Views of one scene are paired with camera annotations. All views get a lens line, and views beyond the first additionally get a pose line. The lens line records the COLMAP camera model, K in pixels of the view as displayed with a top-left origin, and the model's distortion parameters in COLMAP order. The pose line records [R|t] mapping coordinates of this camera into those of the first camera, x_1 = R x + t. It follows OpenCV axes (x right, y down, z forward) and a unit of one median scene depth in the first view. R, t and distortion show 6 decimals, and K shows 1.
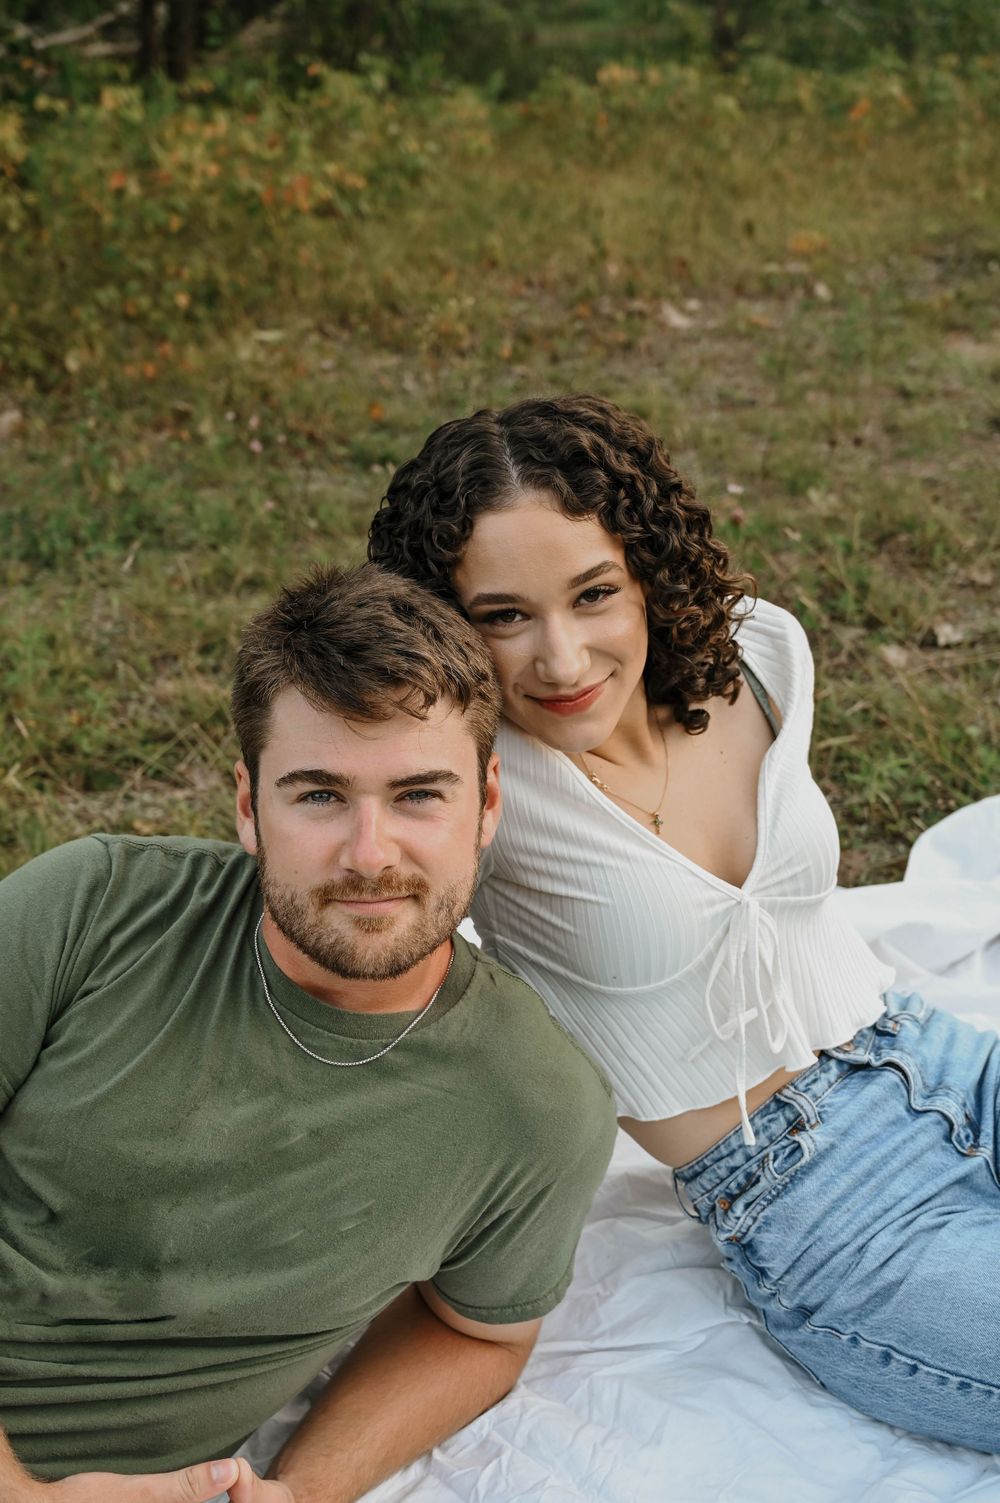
lens RADIAL K [[1850.6, 0, 506.0], [0, 1850.6, 754.3], [0, 0, 1]] dist [0.025040, 0.000000]
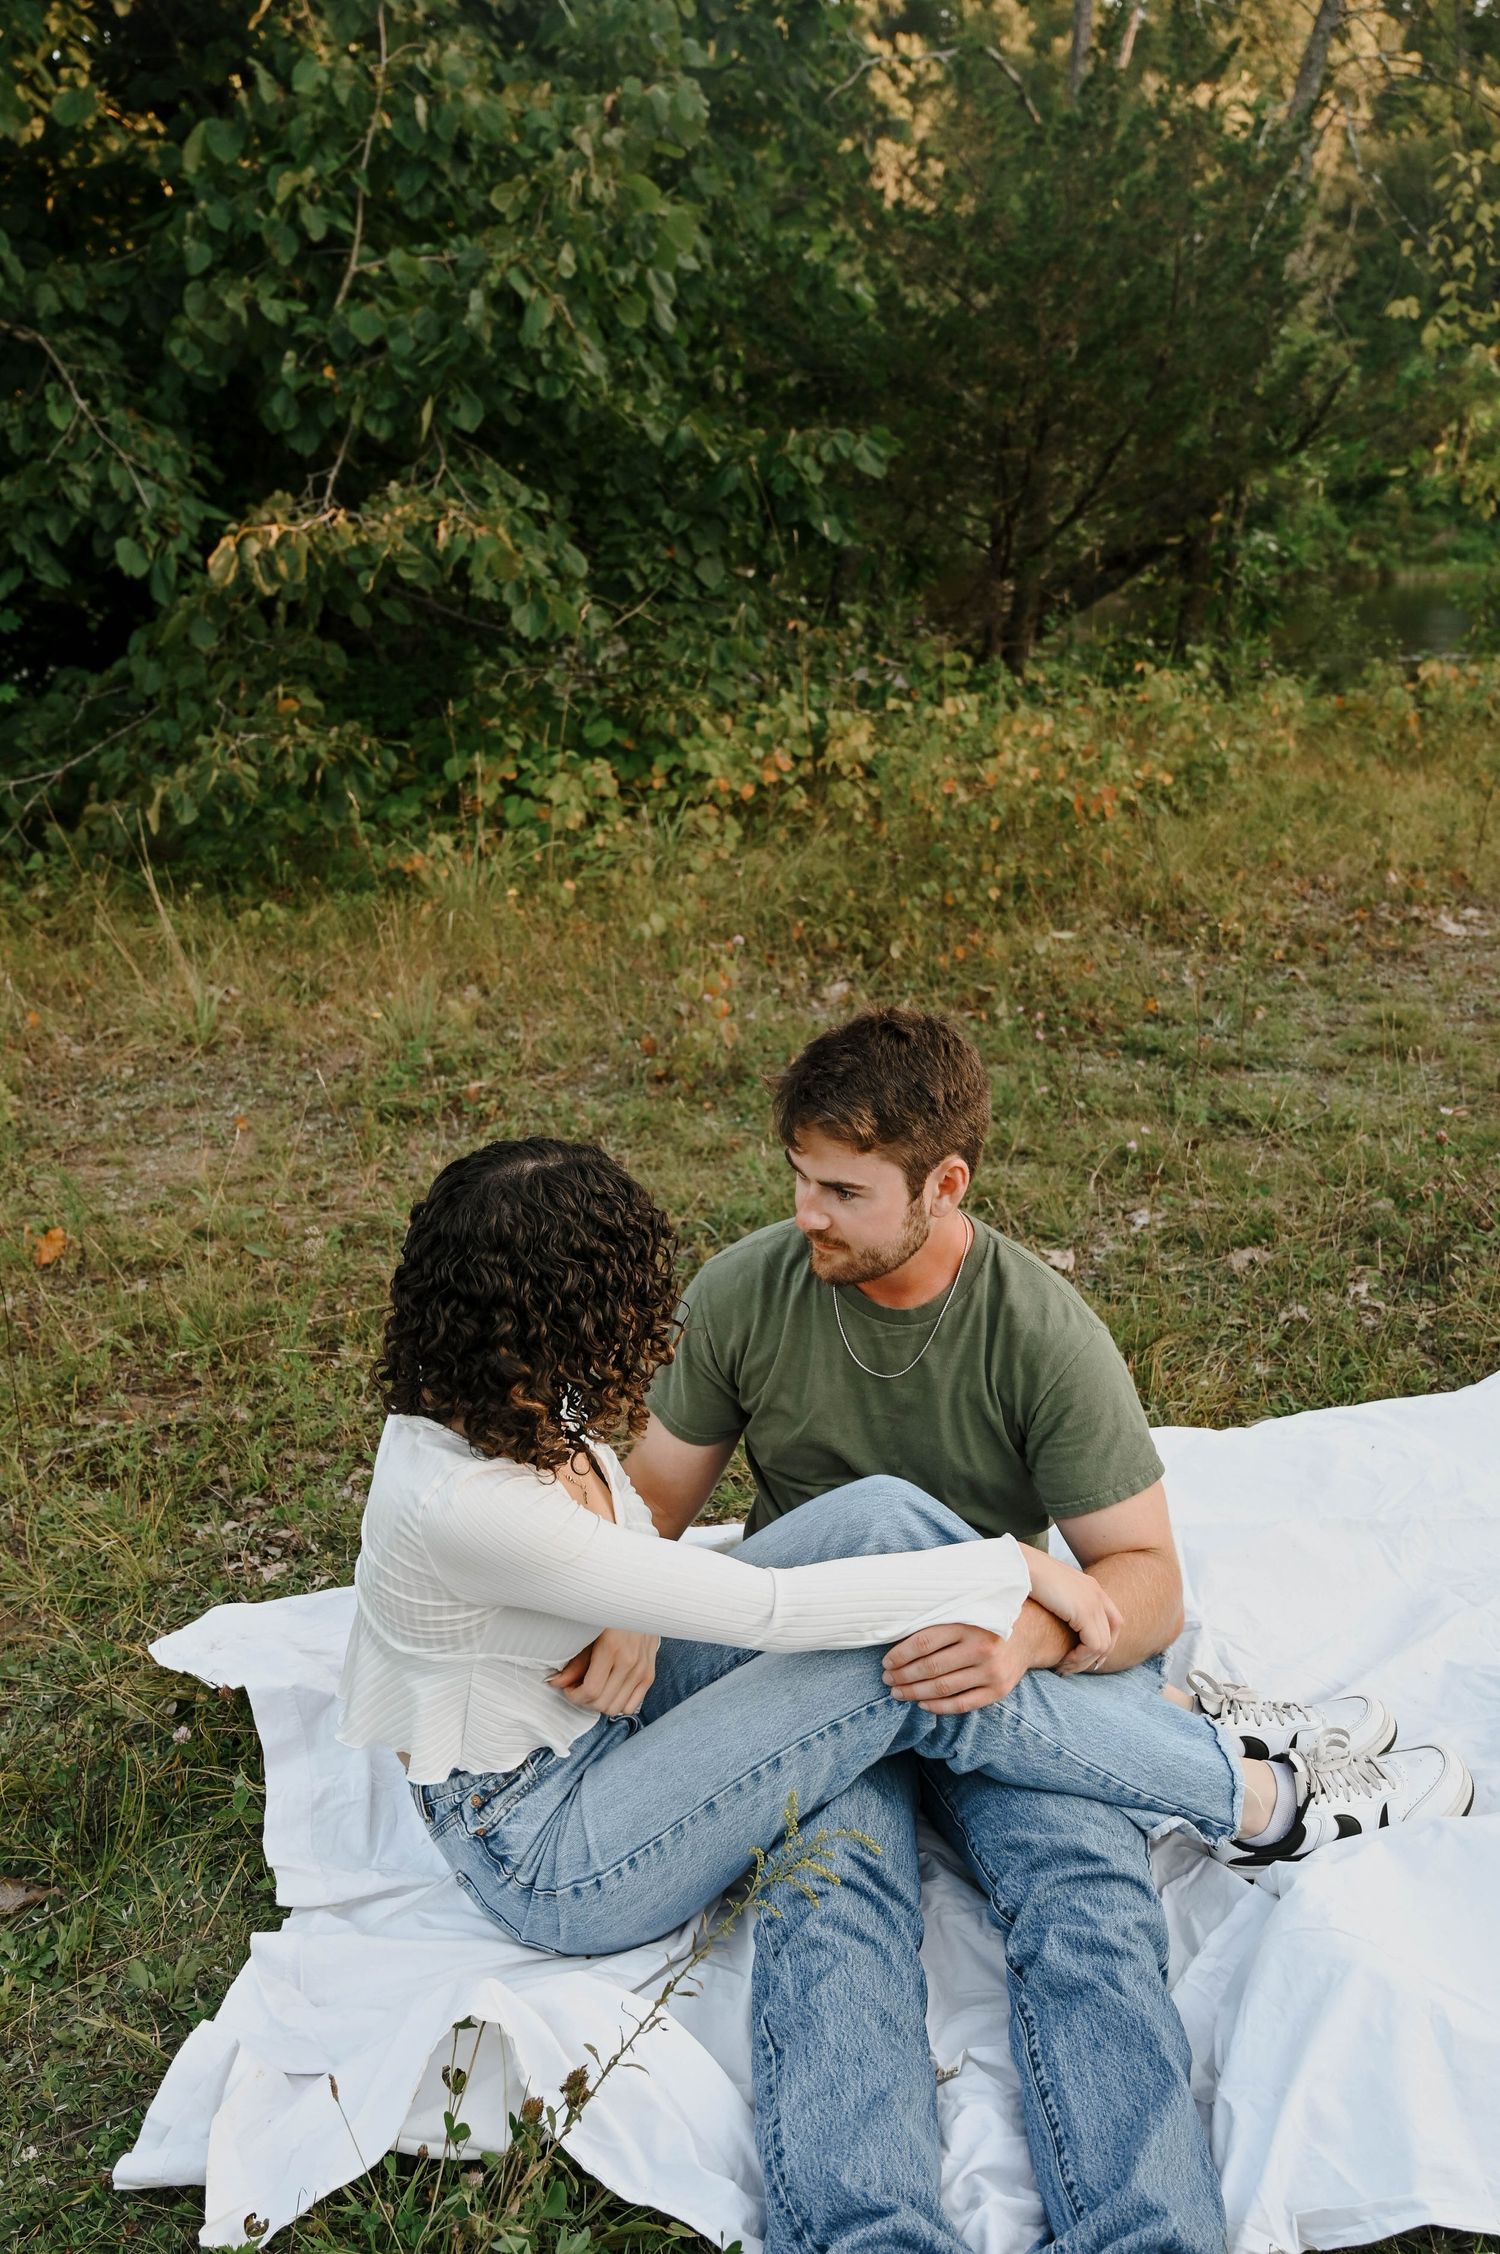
lens RADIAL K [[1882.3, 0, 754.3], [0, 1882.3, 1135.6], [0, 0, 1]] dist [-0.012379, 0.003320]
pose [[0.954756, 0.080002, -0.286428, 0.029902], [-0.102191, 0.992746, -0.063350, -0.006217], [0.279282, 0.089754, 0.956005, -0.143784]]
